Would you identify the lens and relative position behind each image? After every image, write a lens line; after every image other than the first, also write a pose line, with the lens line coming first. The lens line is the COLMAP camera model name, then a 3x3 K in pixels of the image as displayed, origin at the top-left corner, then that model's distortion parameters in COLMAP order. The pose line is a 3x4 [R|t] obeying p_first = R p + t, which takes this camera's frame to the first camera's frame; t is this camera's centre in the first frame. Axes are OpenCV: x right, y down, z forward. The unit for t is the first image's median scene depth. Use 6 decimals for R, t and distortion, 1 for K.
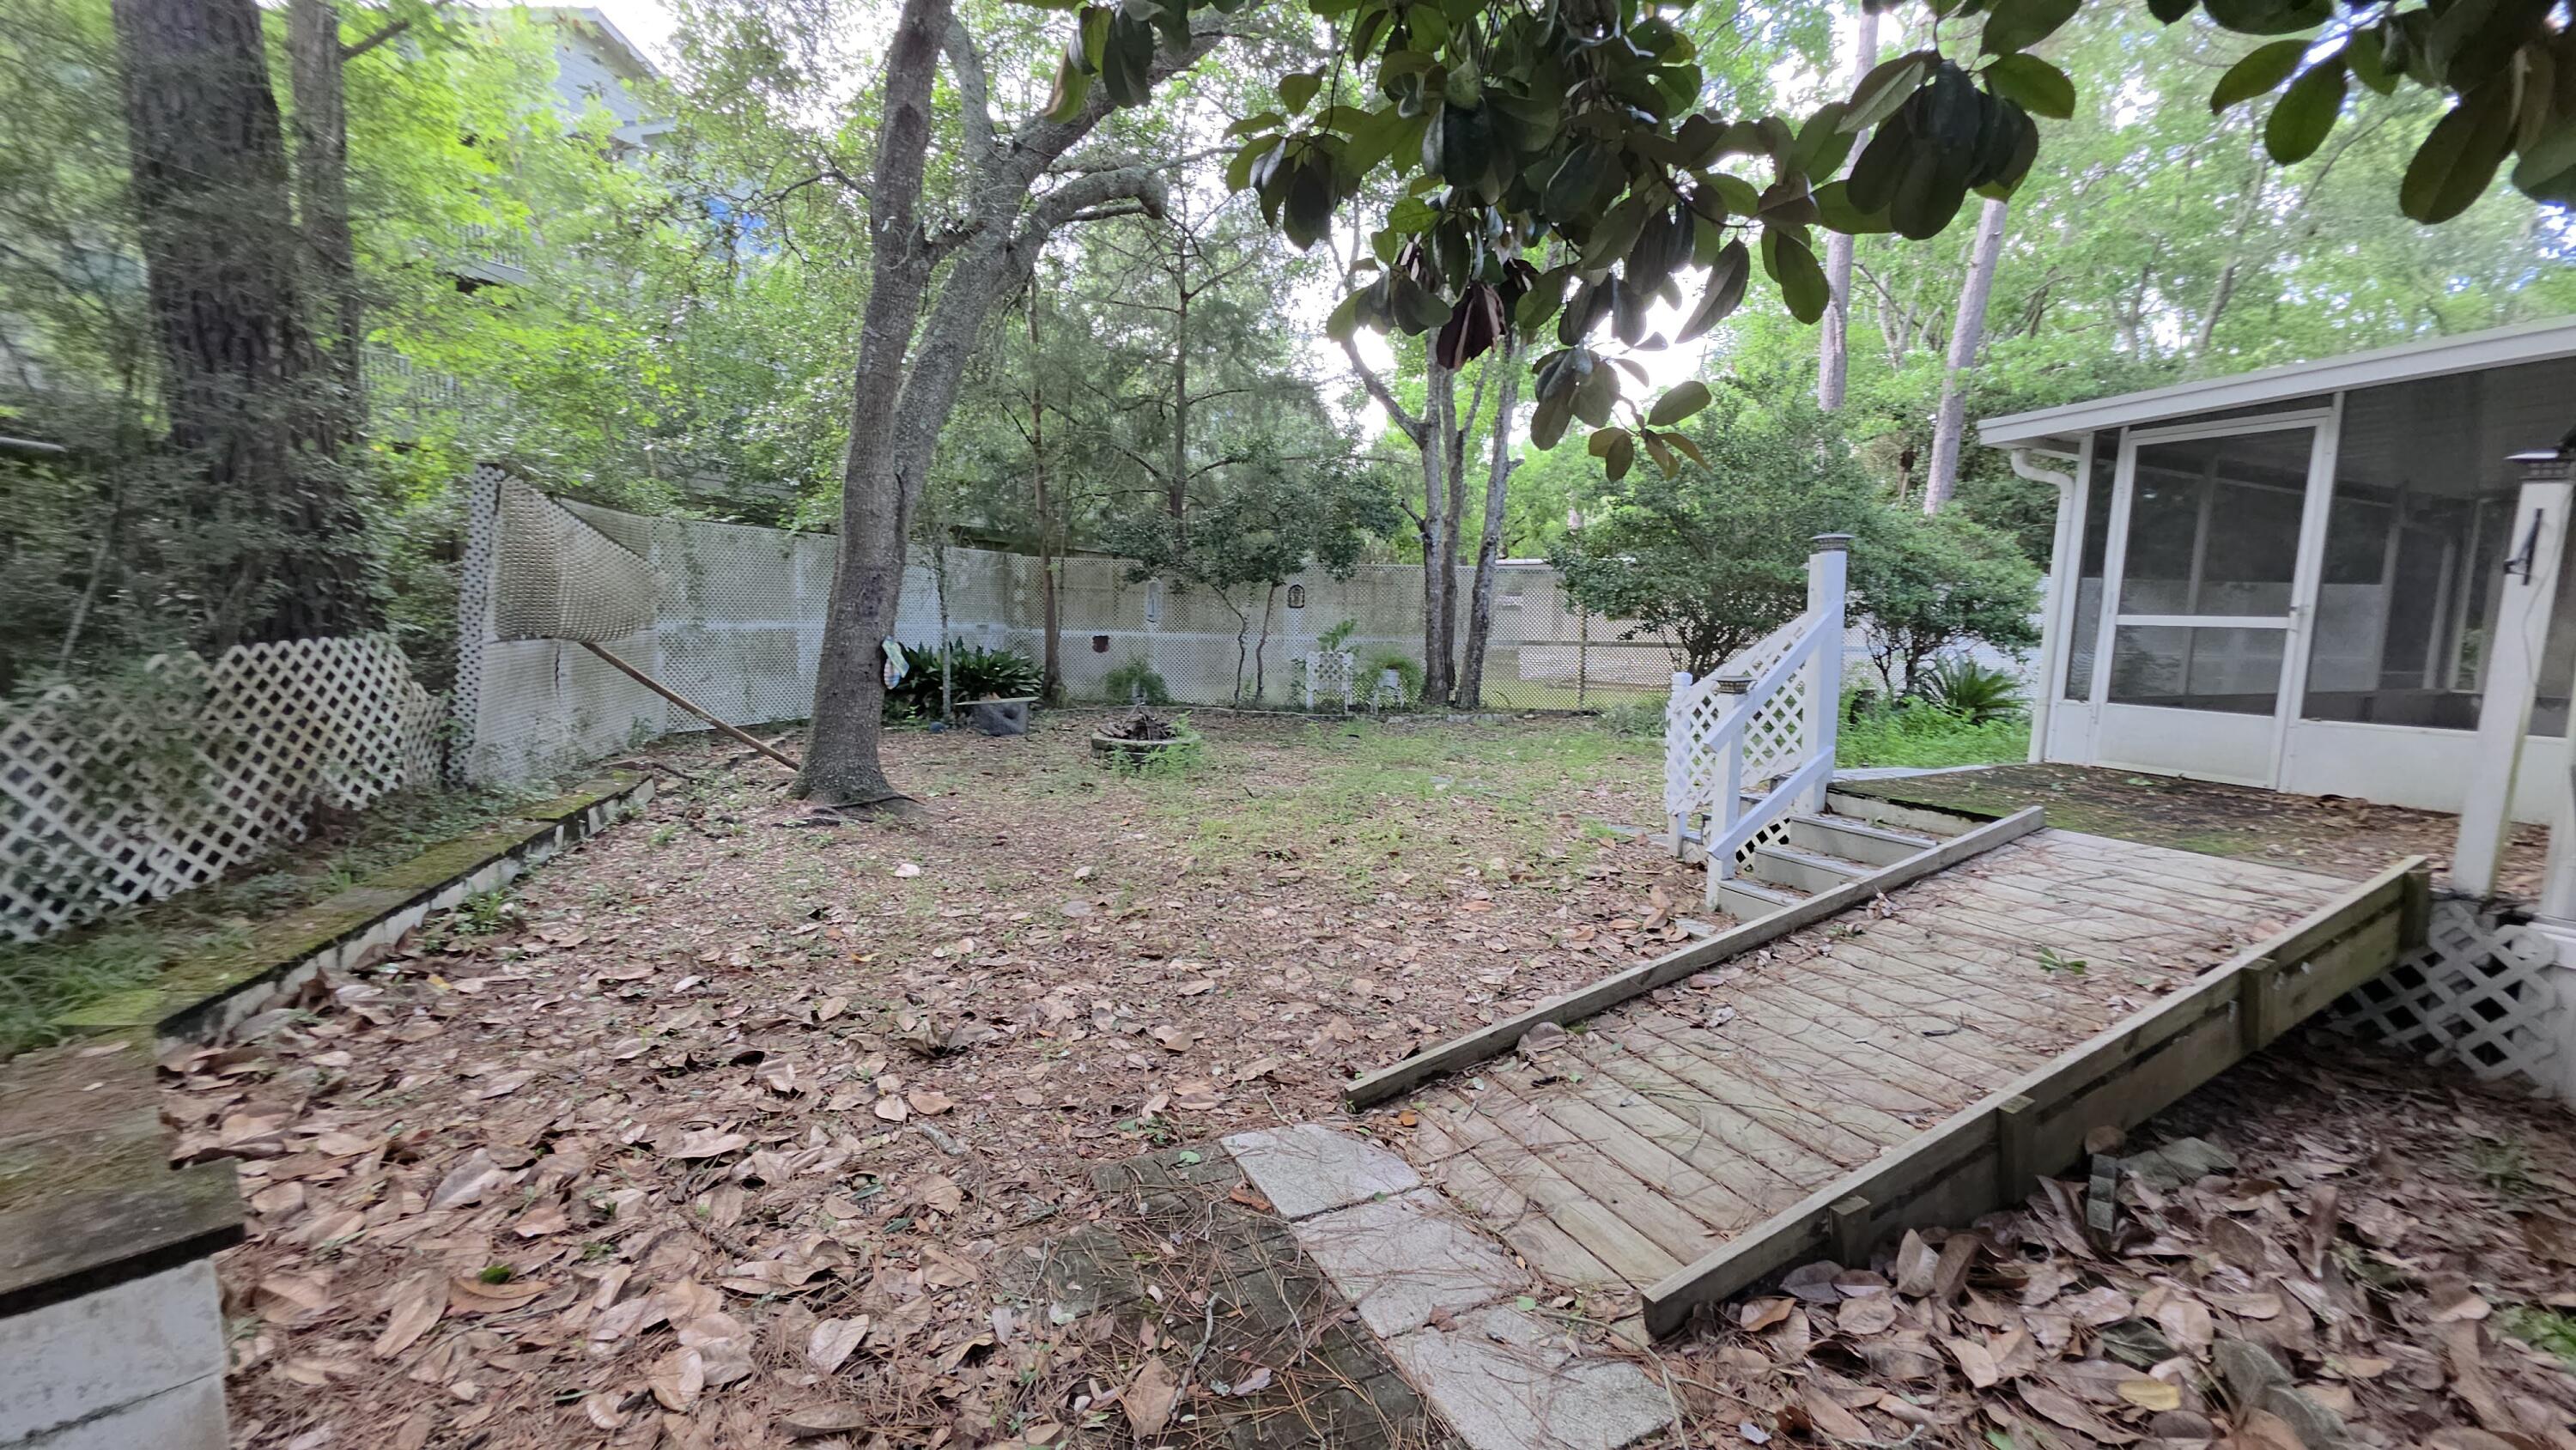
lens RADIAL K [[1026.4, 0, 1282.6], [0, 1026.4, 731.3], [0, 0, 1]] dist [0.014892, -0.000067]
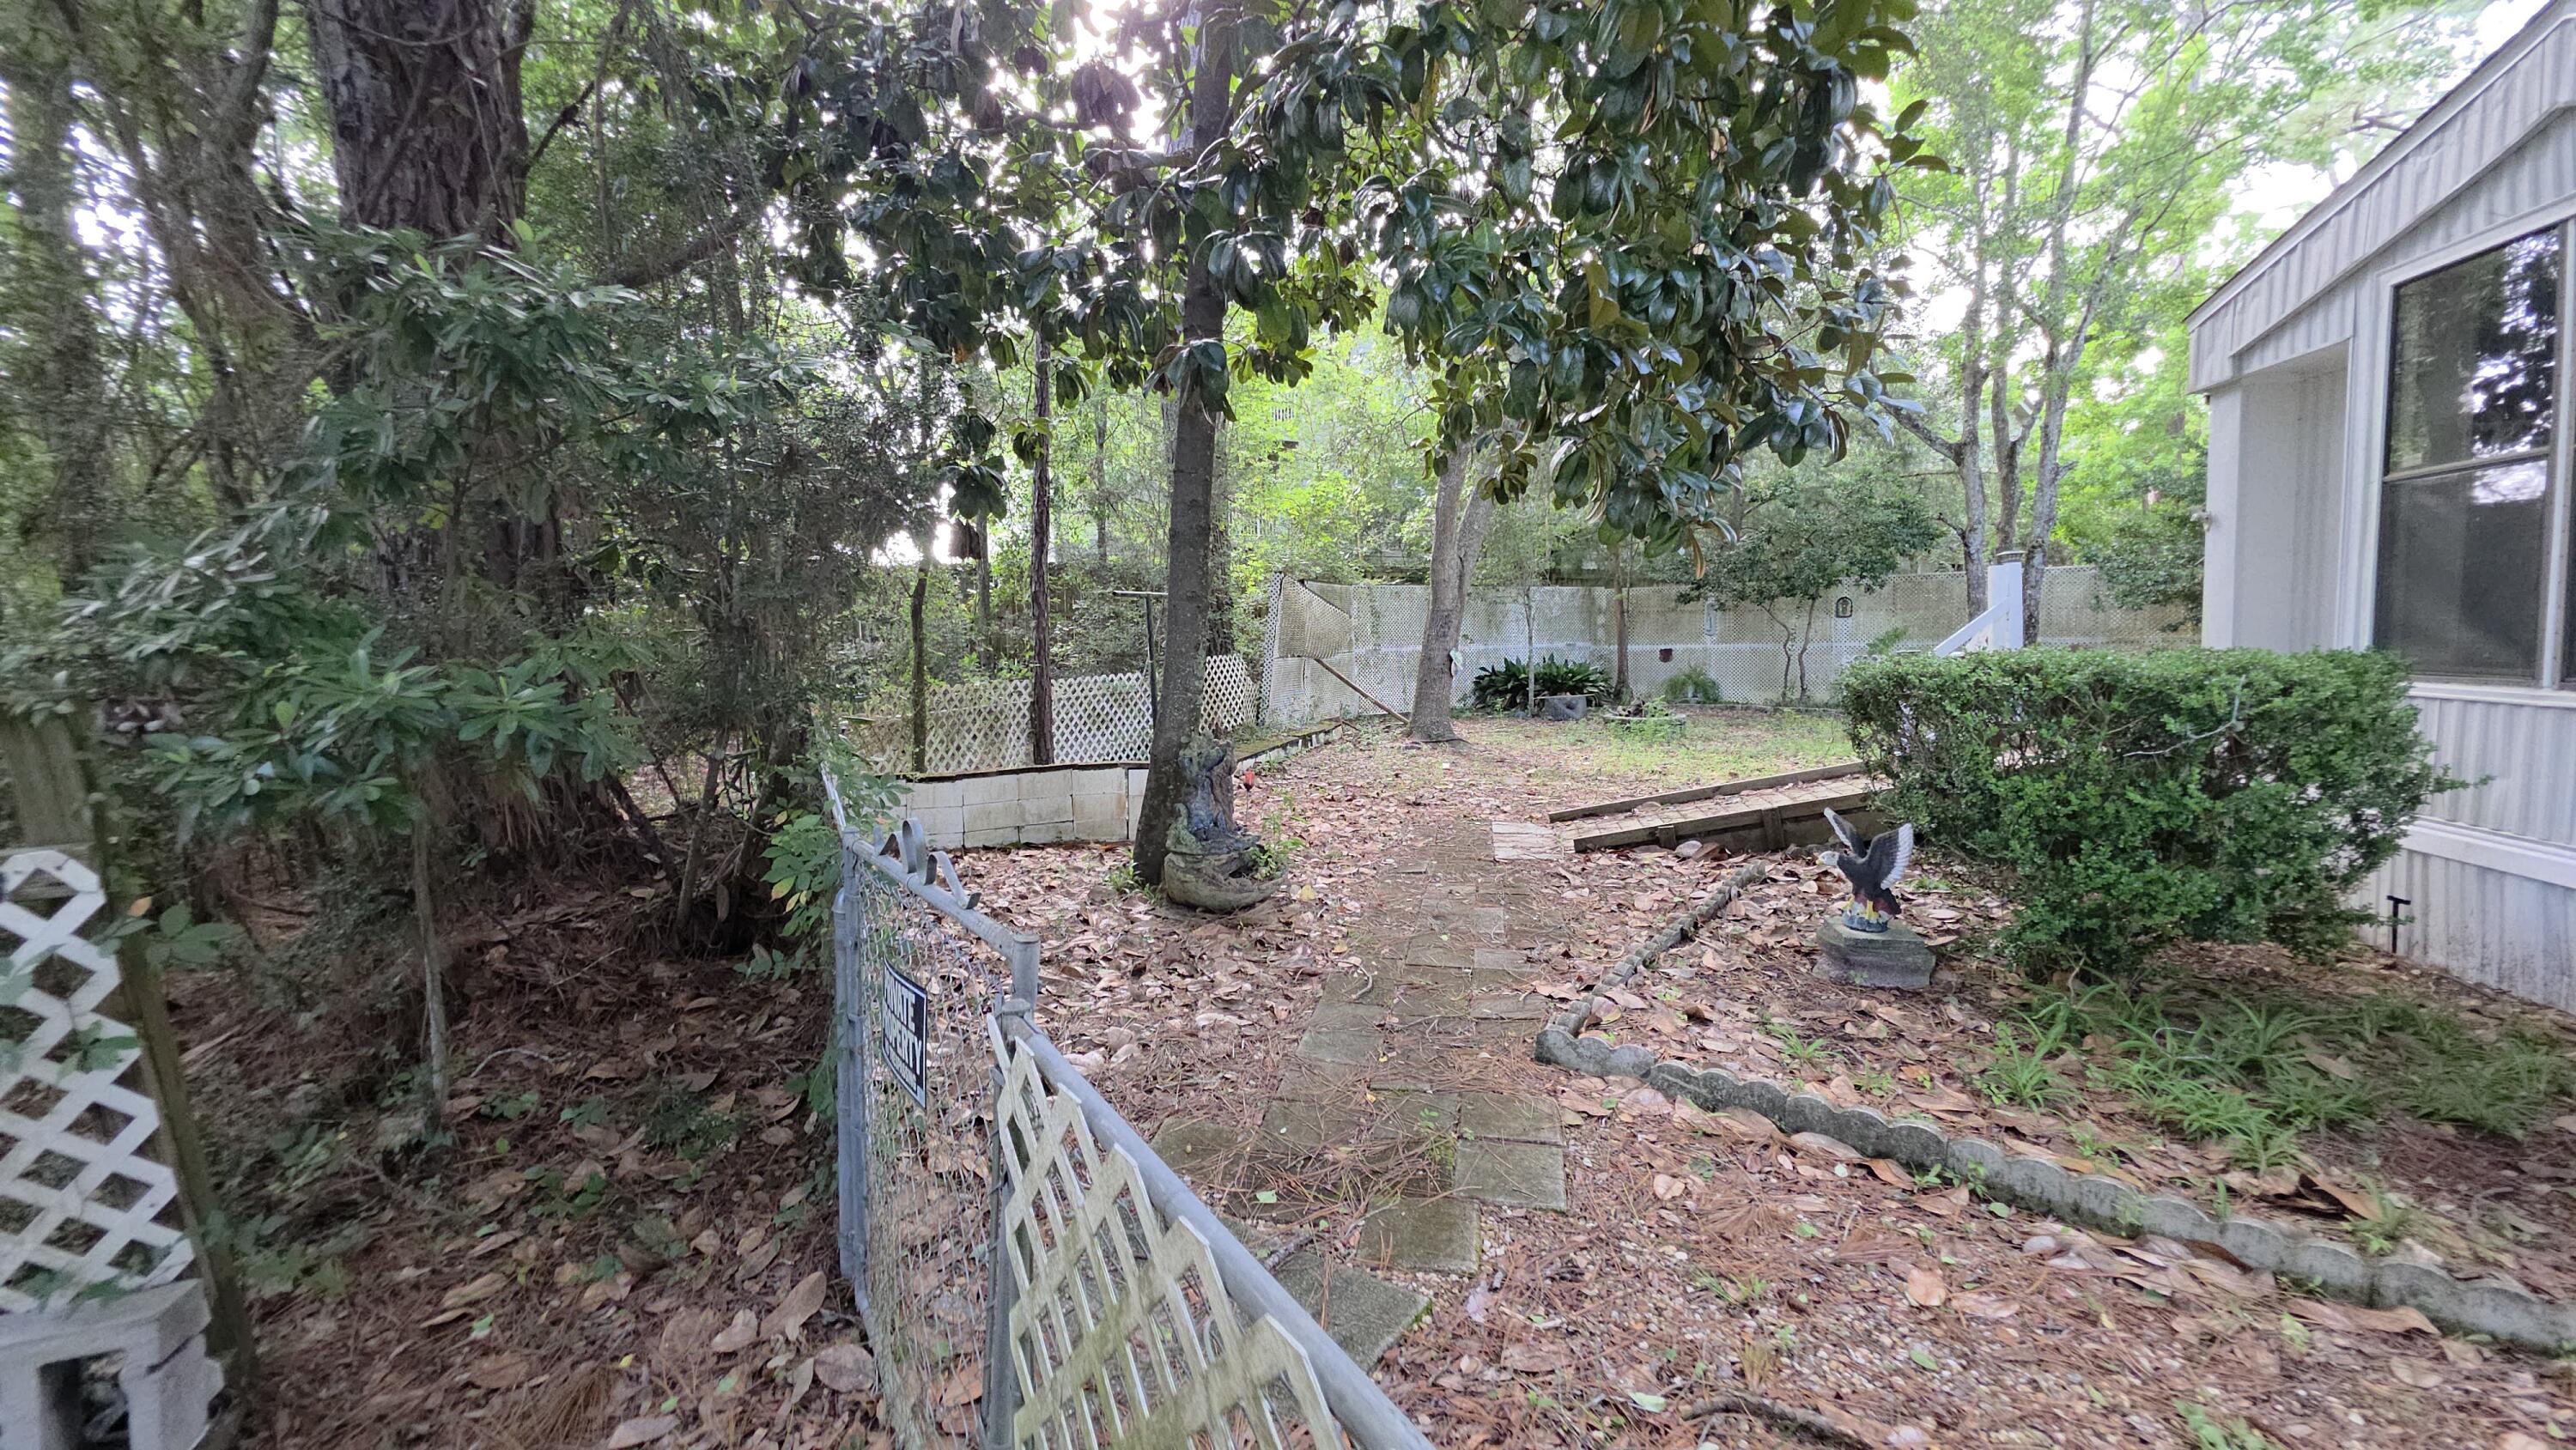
lens RADIAL K [[1026.4, 0, 1282.6], [0, 1026.4, 731.3], [0, 0, 1]] dist [0.014892, -0.000067]
pose [[0.800534, 0.012239, -0.599163, 0.264093], [-0.027903, 0.999468, -0.016865, 0.053802], [0.598638, 0.030219, 0.800449, -0.351222]]
